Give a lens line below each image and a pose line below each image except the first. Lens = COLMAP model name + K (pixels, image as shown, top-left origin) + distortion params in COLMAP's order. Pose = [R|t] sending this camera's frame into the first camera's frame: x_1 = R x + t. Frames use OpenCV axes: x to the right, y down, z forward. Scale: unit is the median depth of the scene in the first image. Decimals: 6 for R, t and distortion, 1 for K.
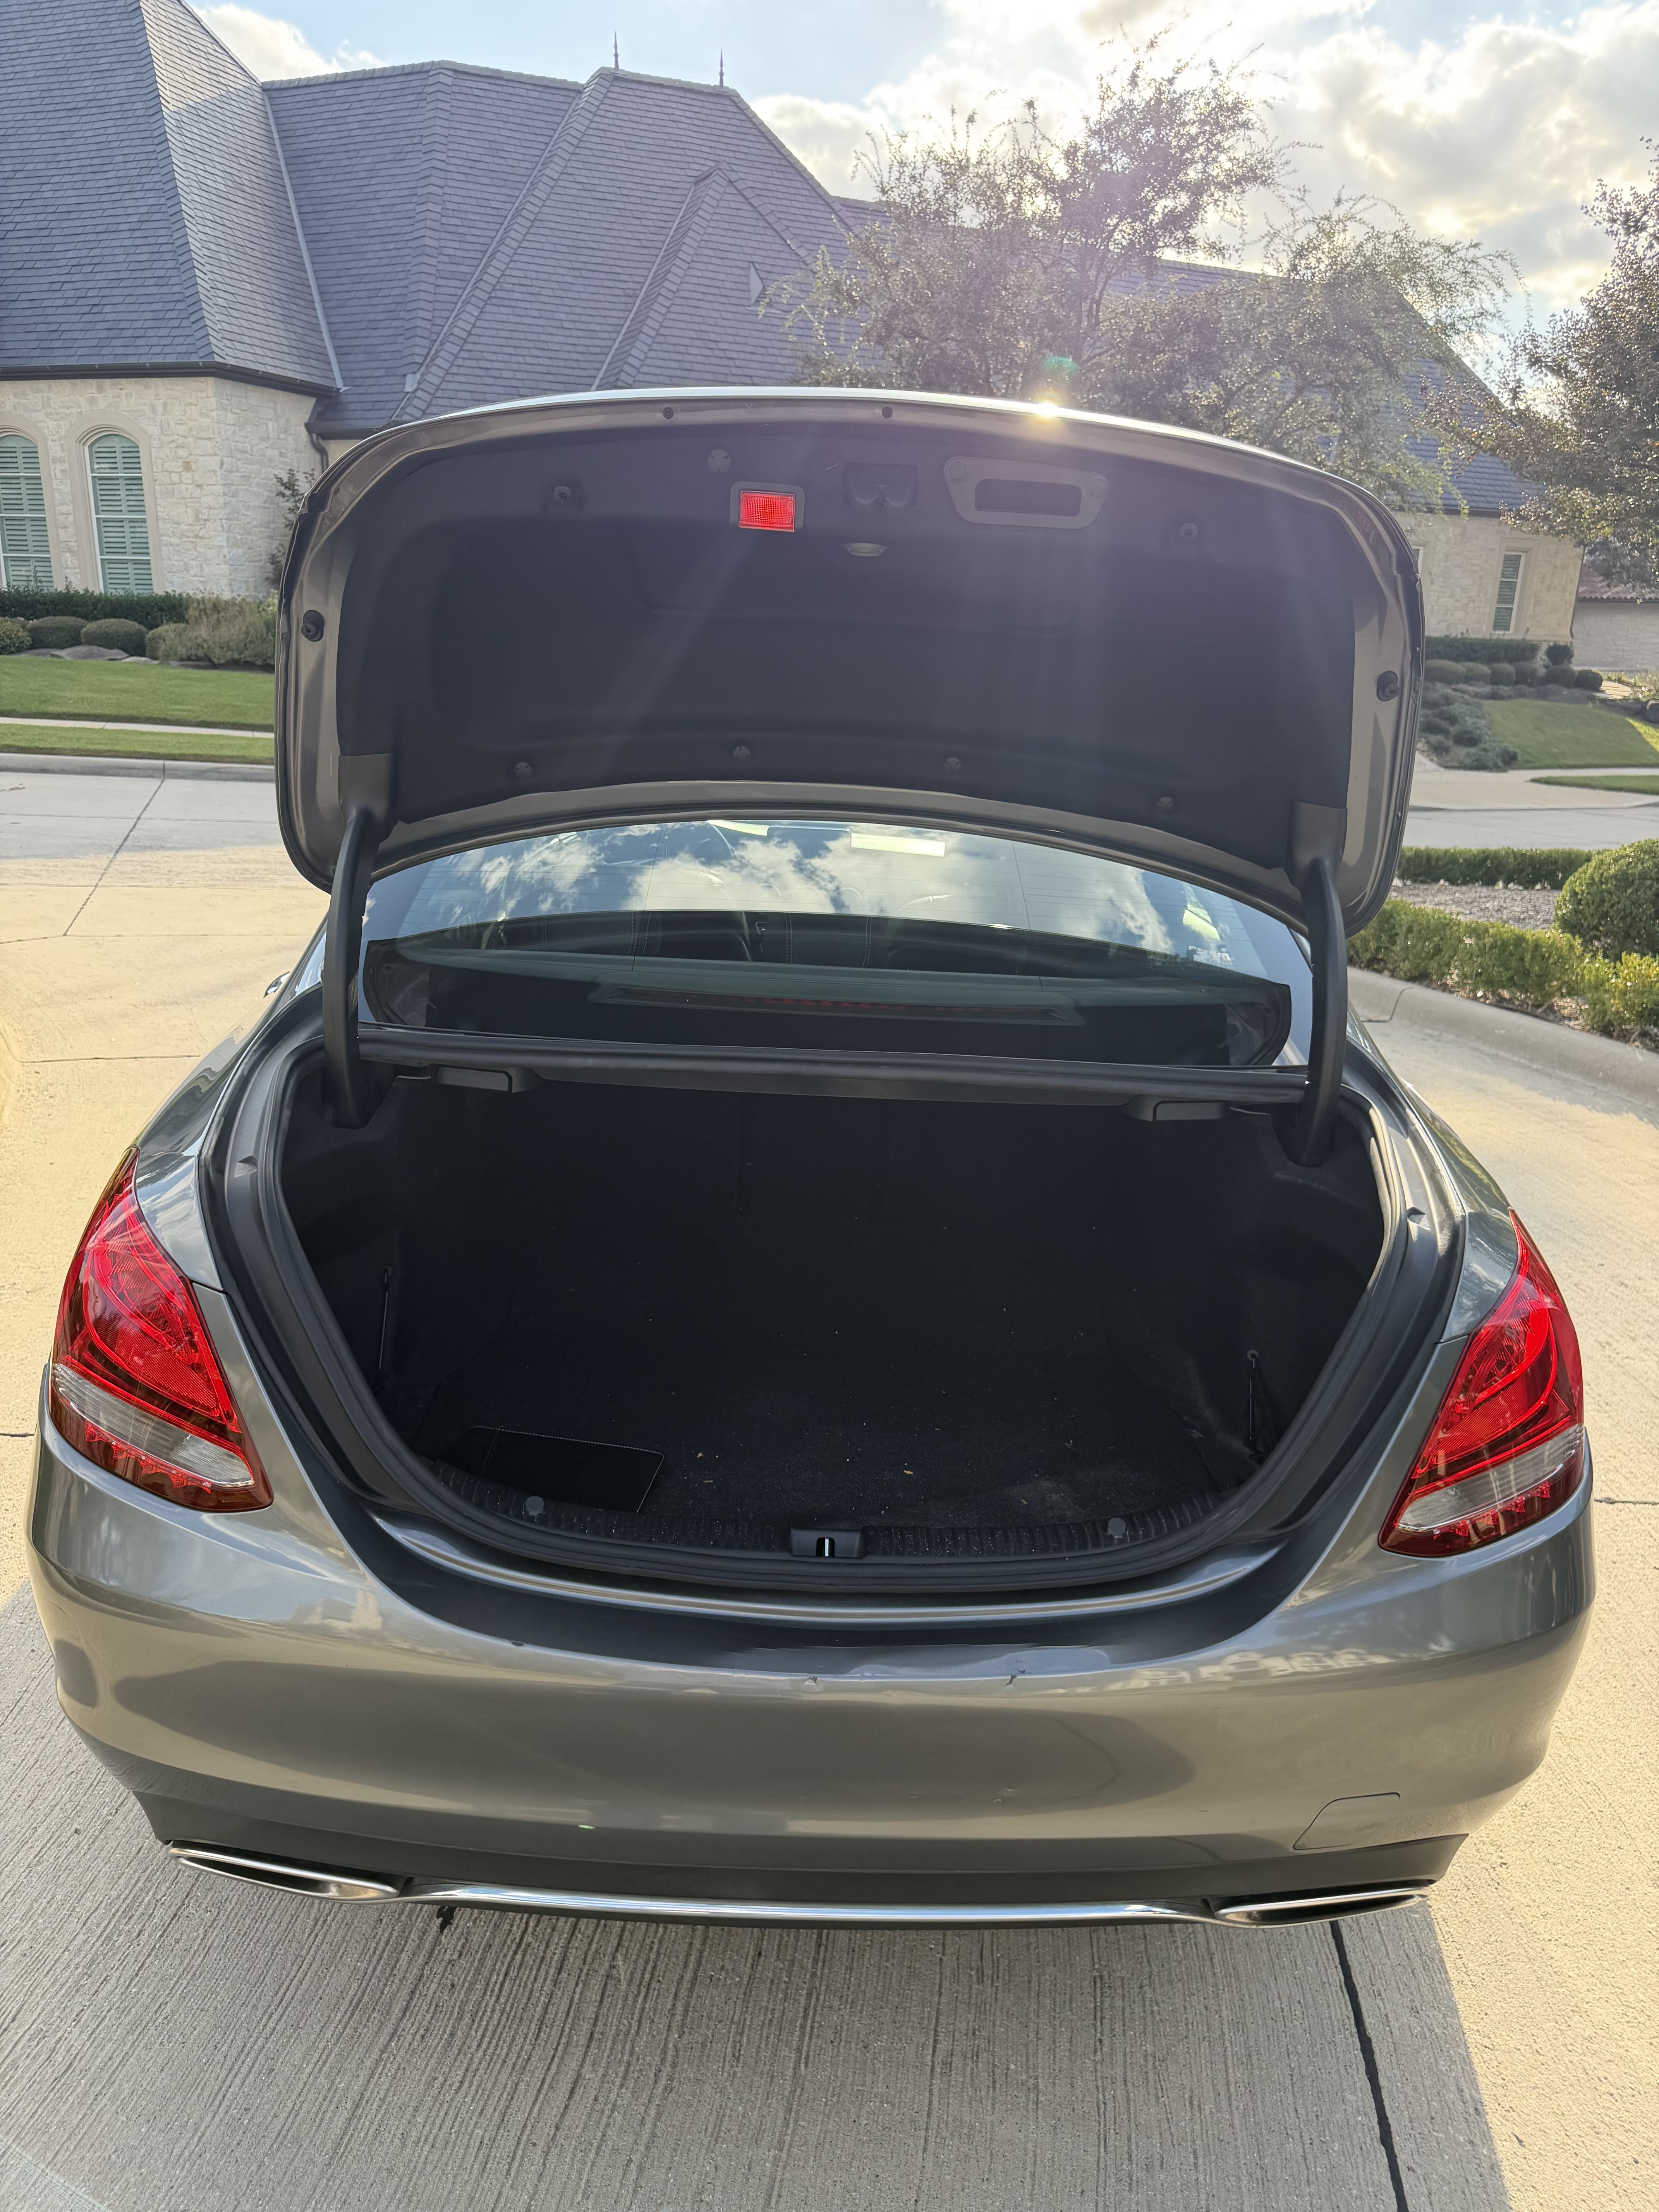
lens RADIAL K [[1645.7, 0, 829.5], [0, 1645.7, 1106.0], [0, 0, 1]] dist [-0.007106, -0.001934]
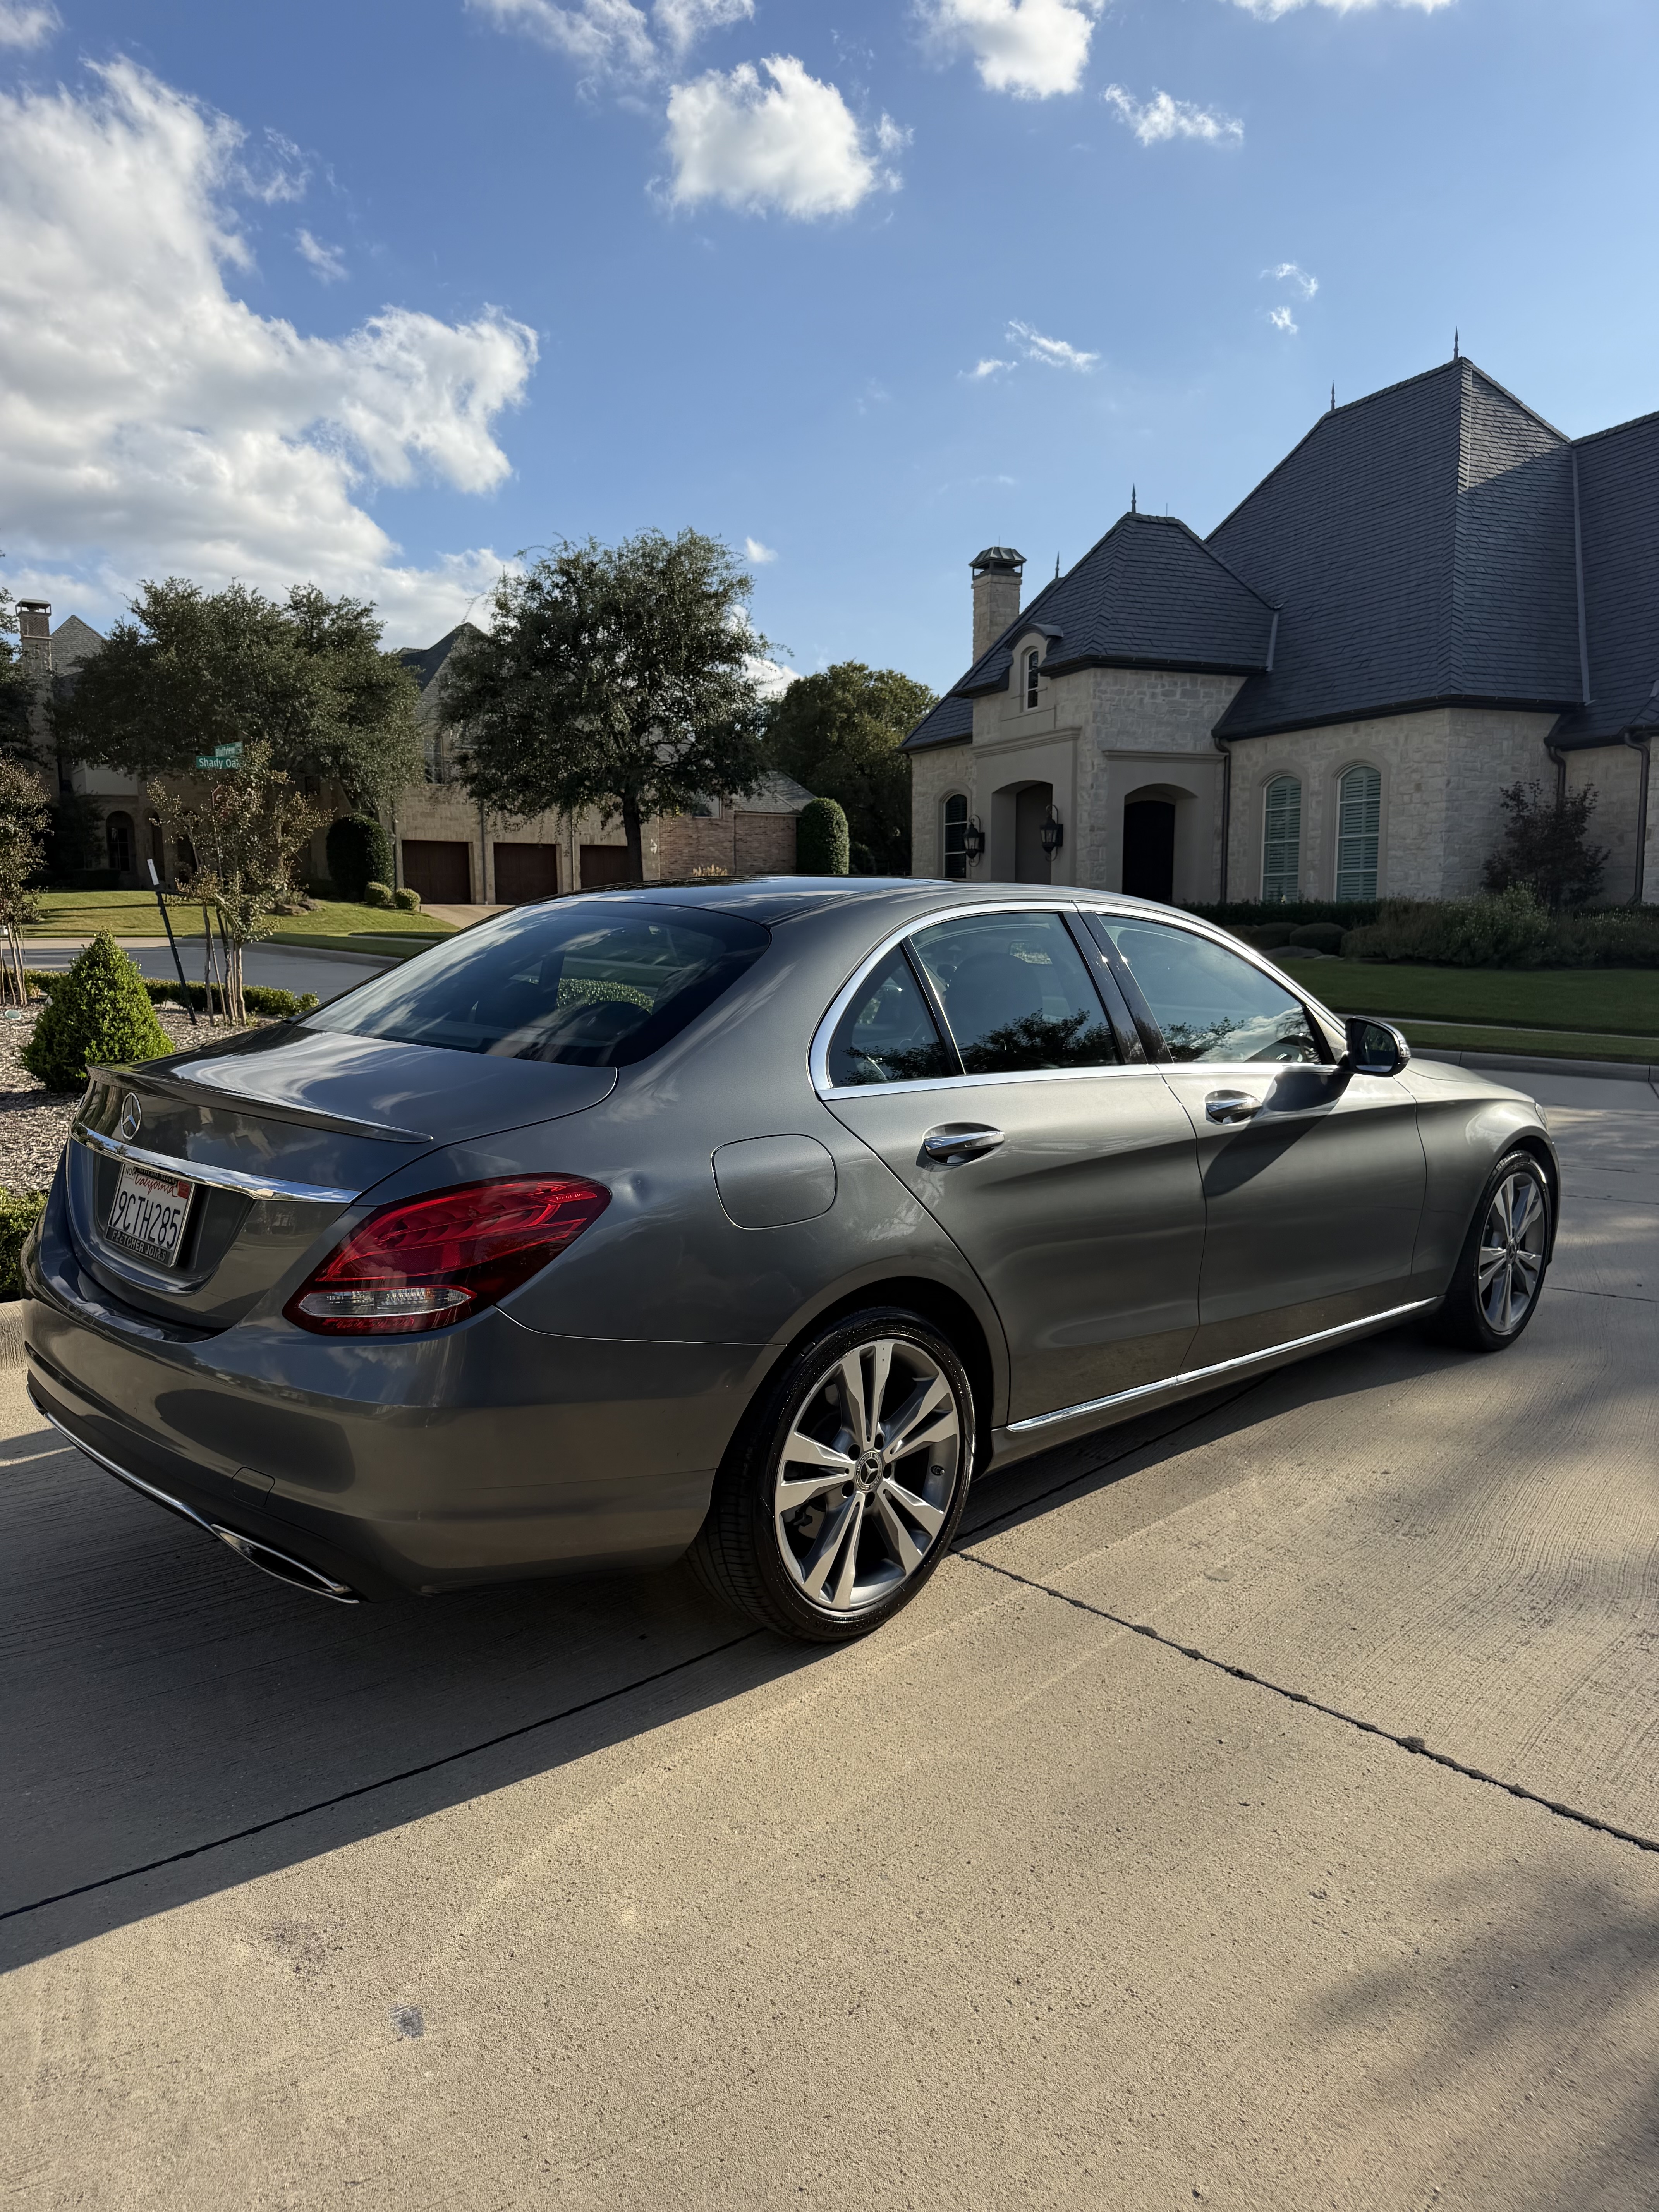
lens RADIAL K [[1645.7, 0, 829.5], [0, 1645.7, 1106.0], [0, 0, 1]] dist [-0.007106, -0.001934]
pose [[0.678319, 0.045565, -0.733353, 0.165859], [-0.182385, 0.977280, -0.107978, 0.010706], [0.711771, 0.206996, 0.671218, 0.023382]]
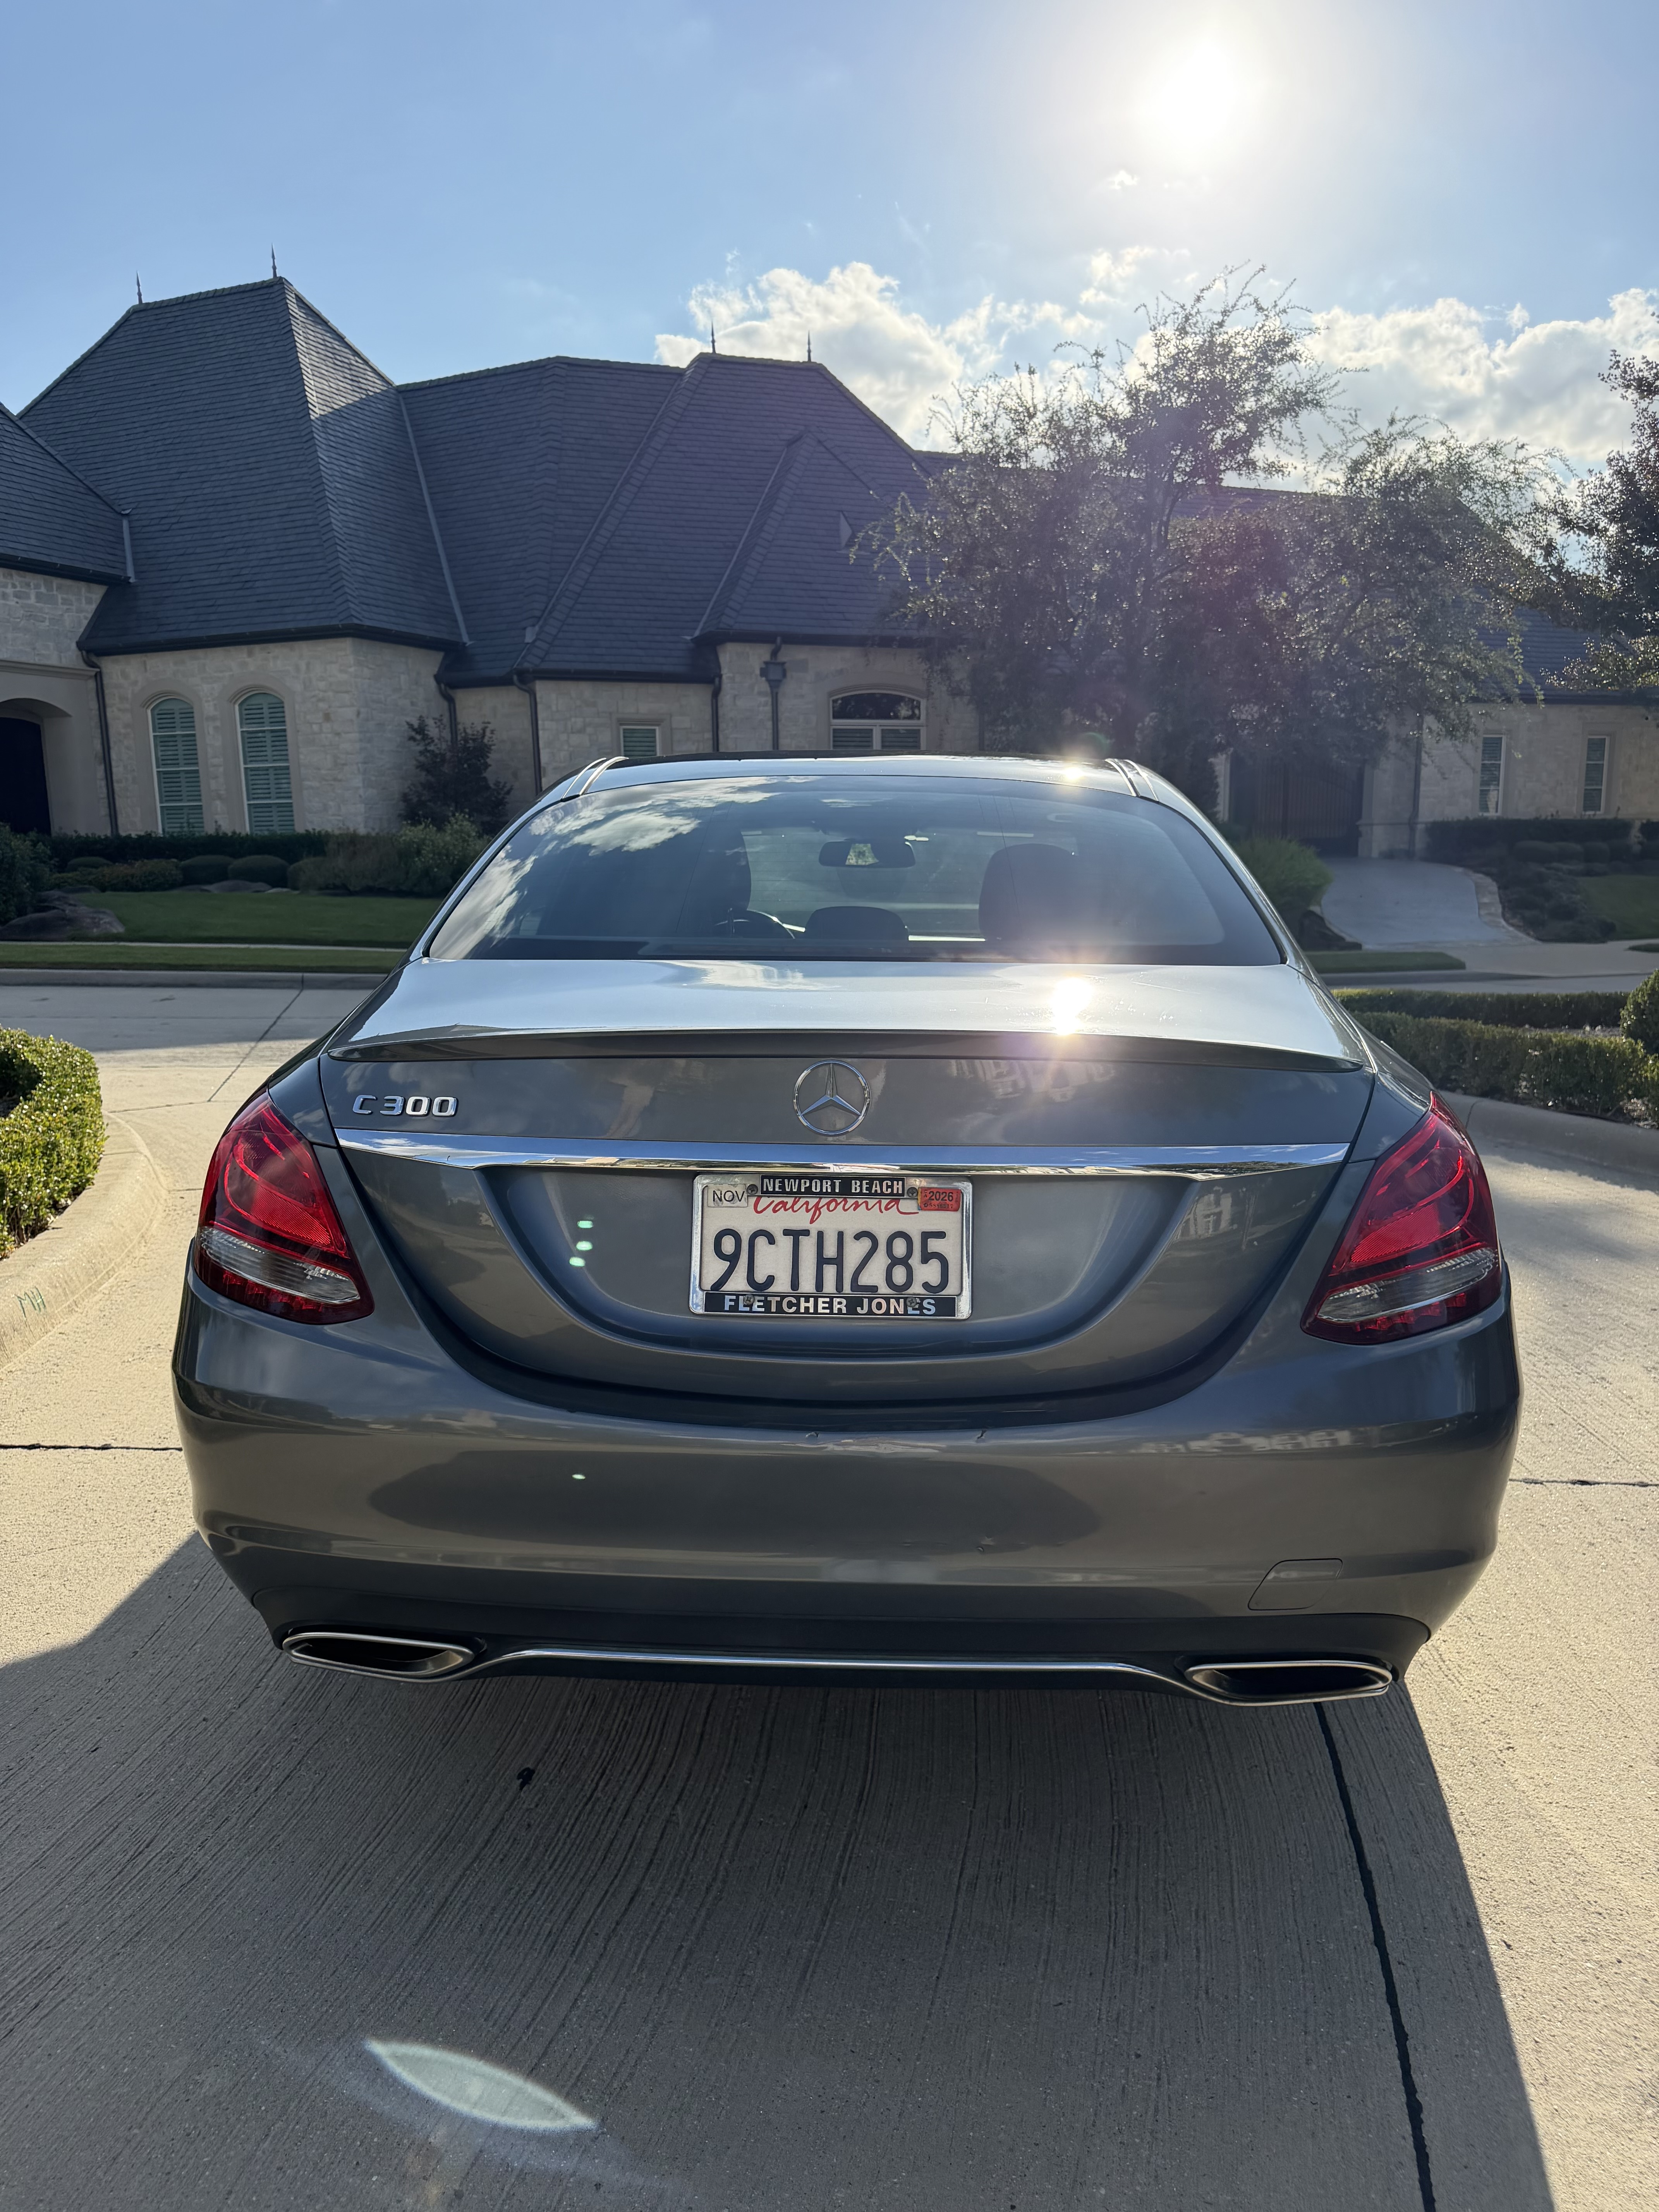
lens RADIAL K [[1642.6, 0, 834.3], [0, 1642.6, 1096.4], [0, 0, 1]] dist [0.001824, -0.006482]
pose [[0.997022, -0.037850, -0.067184, 0.007097], [0.028159, 0.989787, -0.139744, 0.020669], [0.071787, 0.137436, 0.987906, -0.015751]]
